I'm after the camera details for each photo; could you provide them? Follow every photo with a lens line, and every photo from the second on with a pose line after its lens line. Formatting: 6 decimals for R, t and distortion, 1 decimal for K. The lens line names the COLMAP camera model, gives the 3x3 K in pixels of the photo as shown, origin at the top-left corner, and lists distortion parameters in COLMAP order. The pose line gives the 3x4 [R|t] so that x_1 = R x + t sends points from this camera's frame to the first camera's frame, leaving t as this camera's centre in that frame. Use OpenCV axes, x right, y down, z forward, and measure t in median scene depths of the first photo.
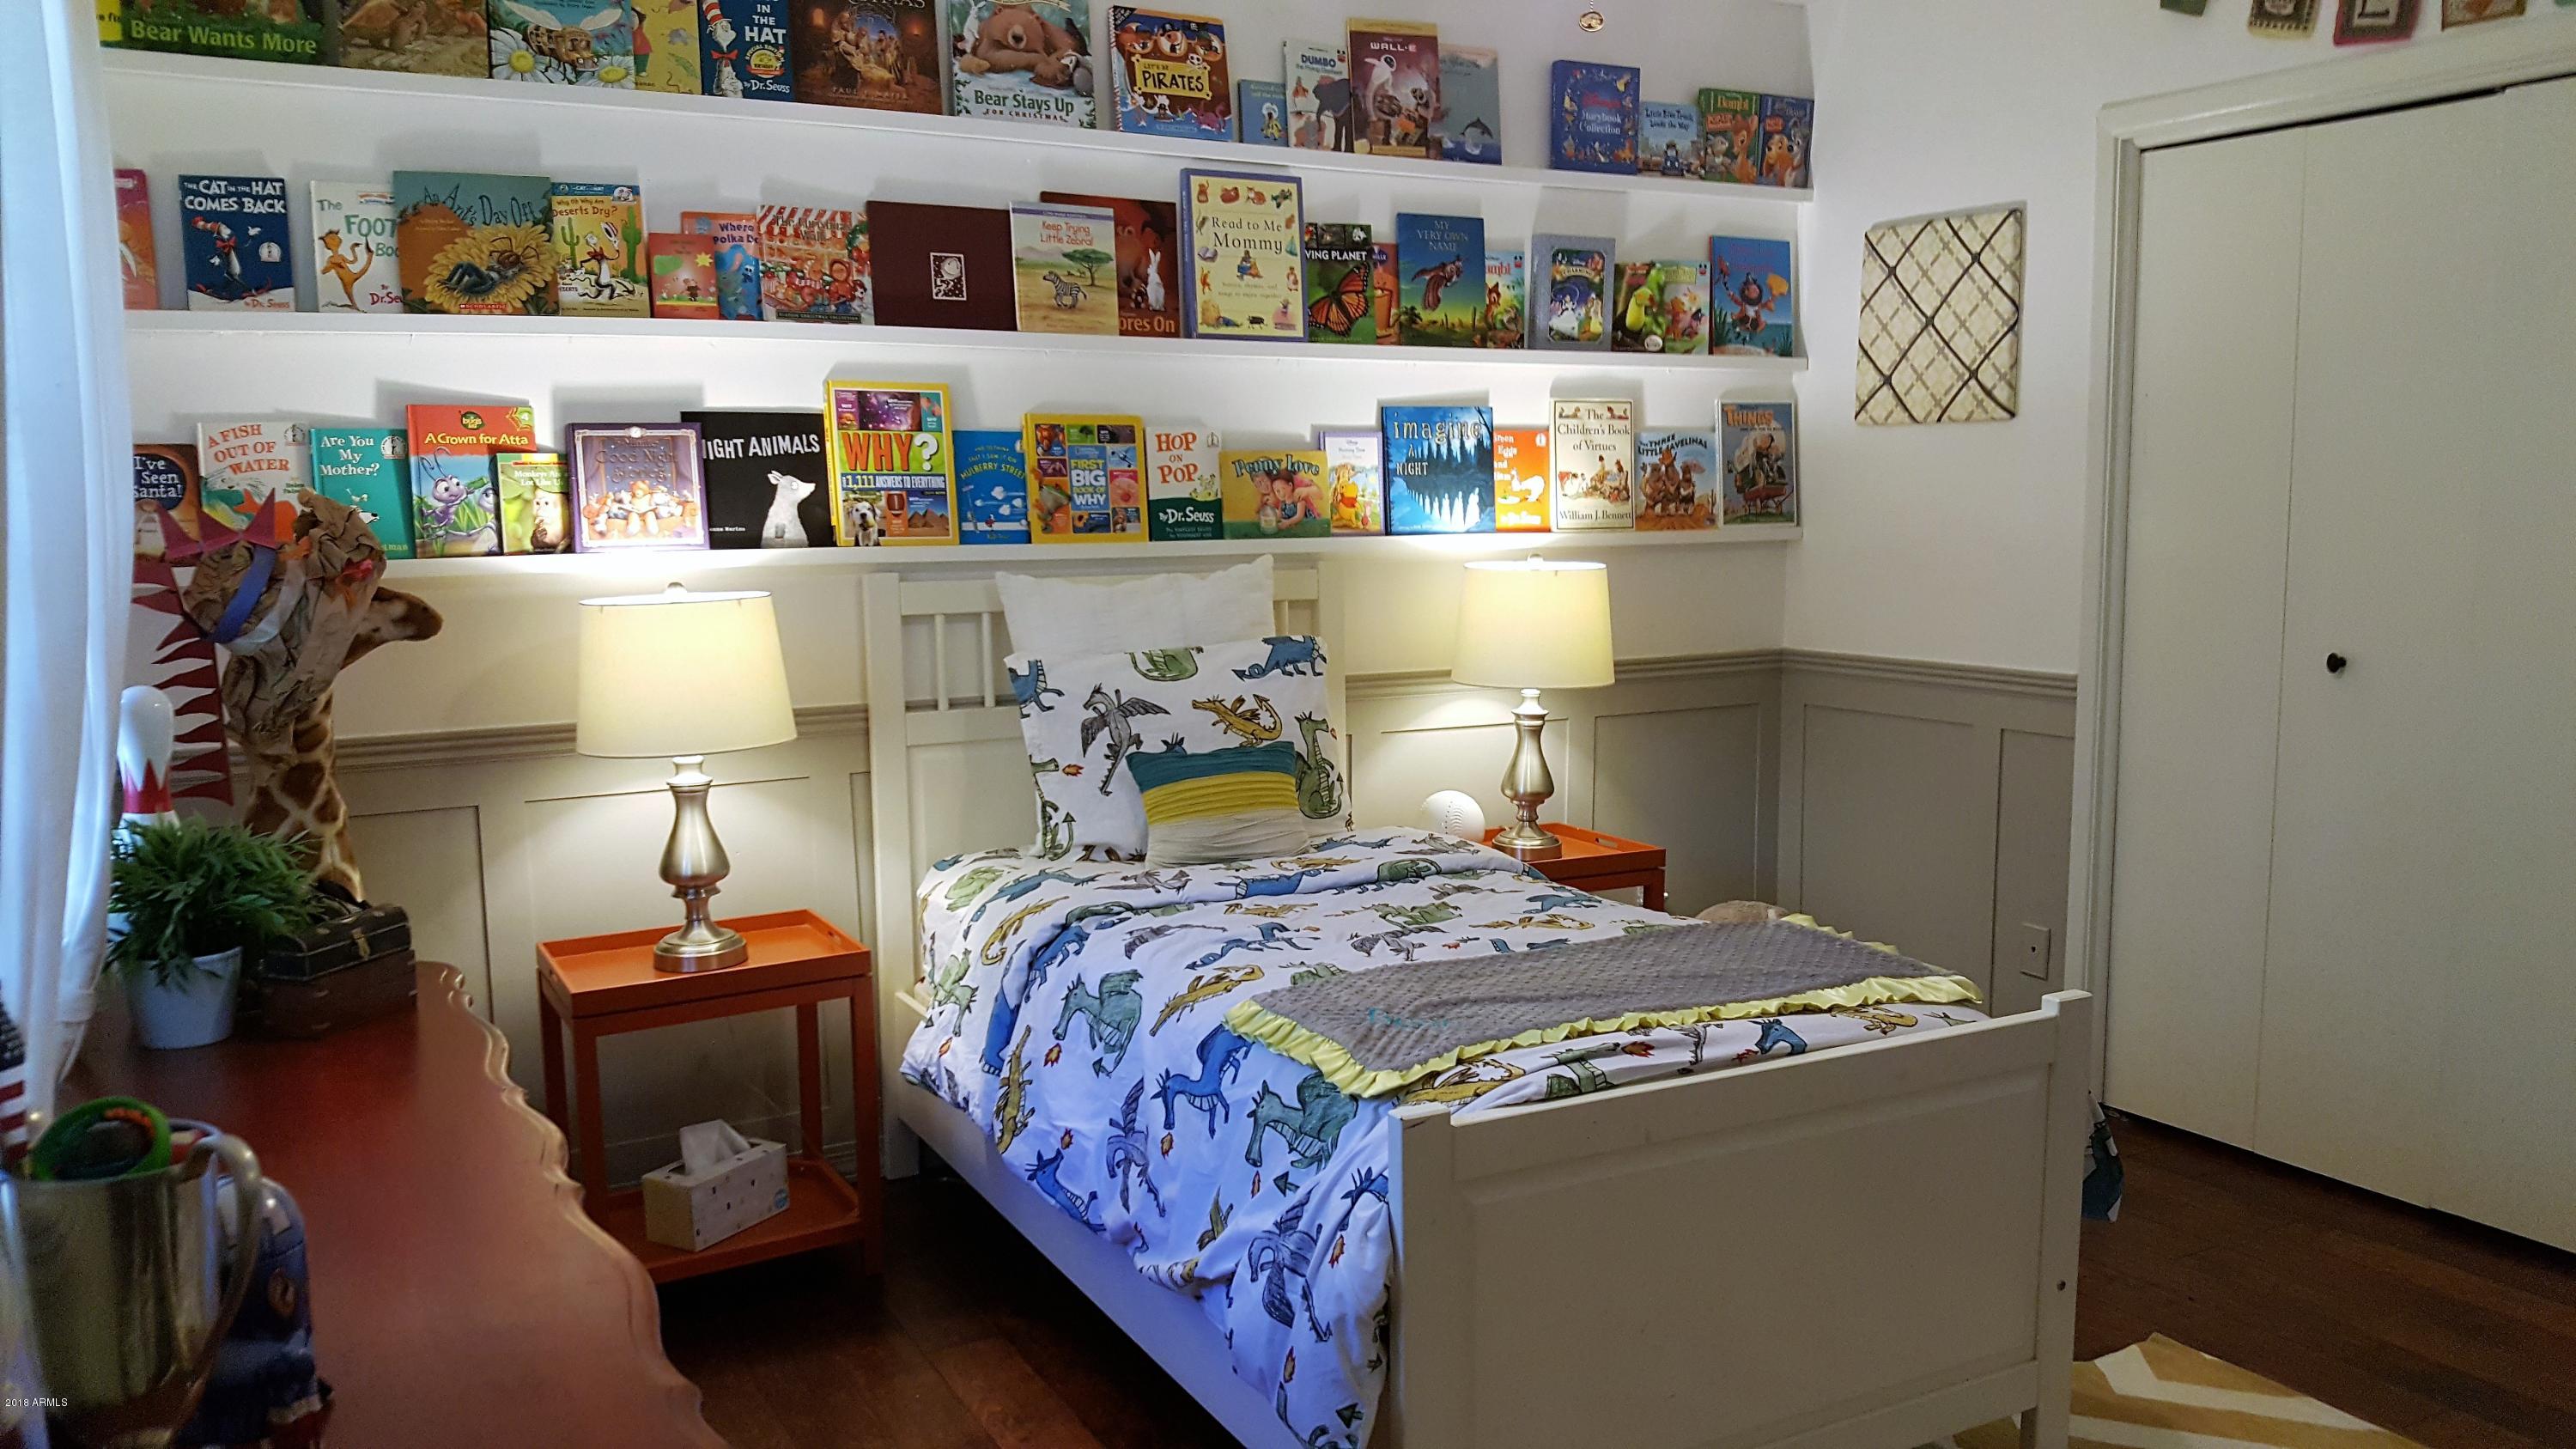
lens RADIAL K [[2026.1, 0, 1274.9], [0, 2026.1, 789.7], [0, 0, 1]] dist [0.162768, -0.364951]
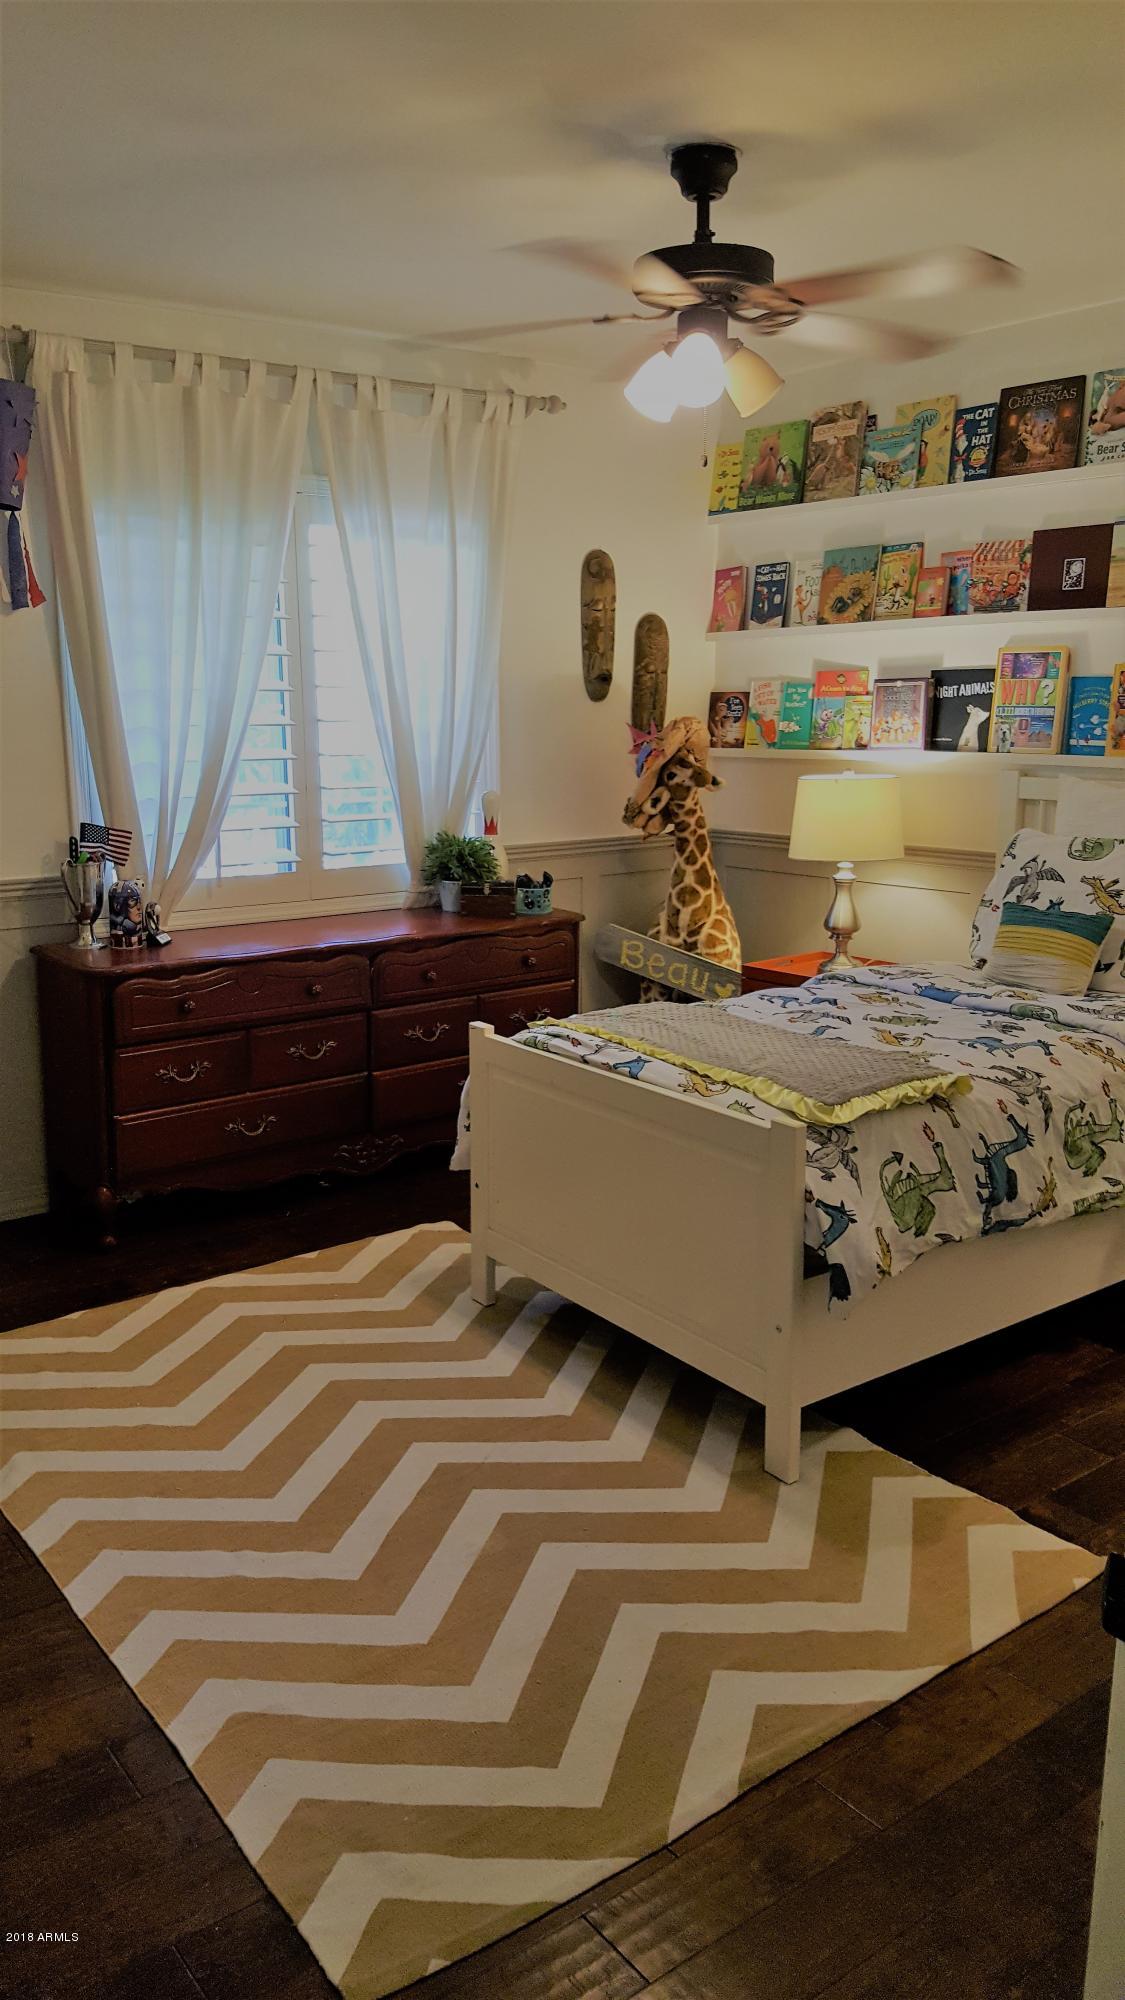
lens RADIAL K [[1572.8, 0, 561.2], [0, 1572.8, 1038.5], [0, 0, 1]] dist [0.162768, -0.364951]
pose [[0.154651, 0.218375, -0.963533, 1.026472], [-0.148162, 0.969363, 0.195916, -0.098696], [0.976796, 0.112460, 0.182268, 0.477720]]
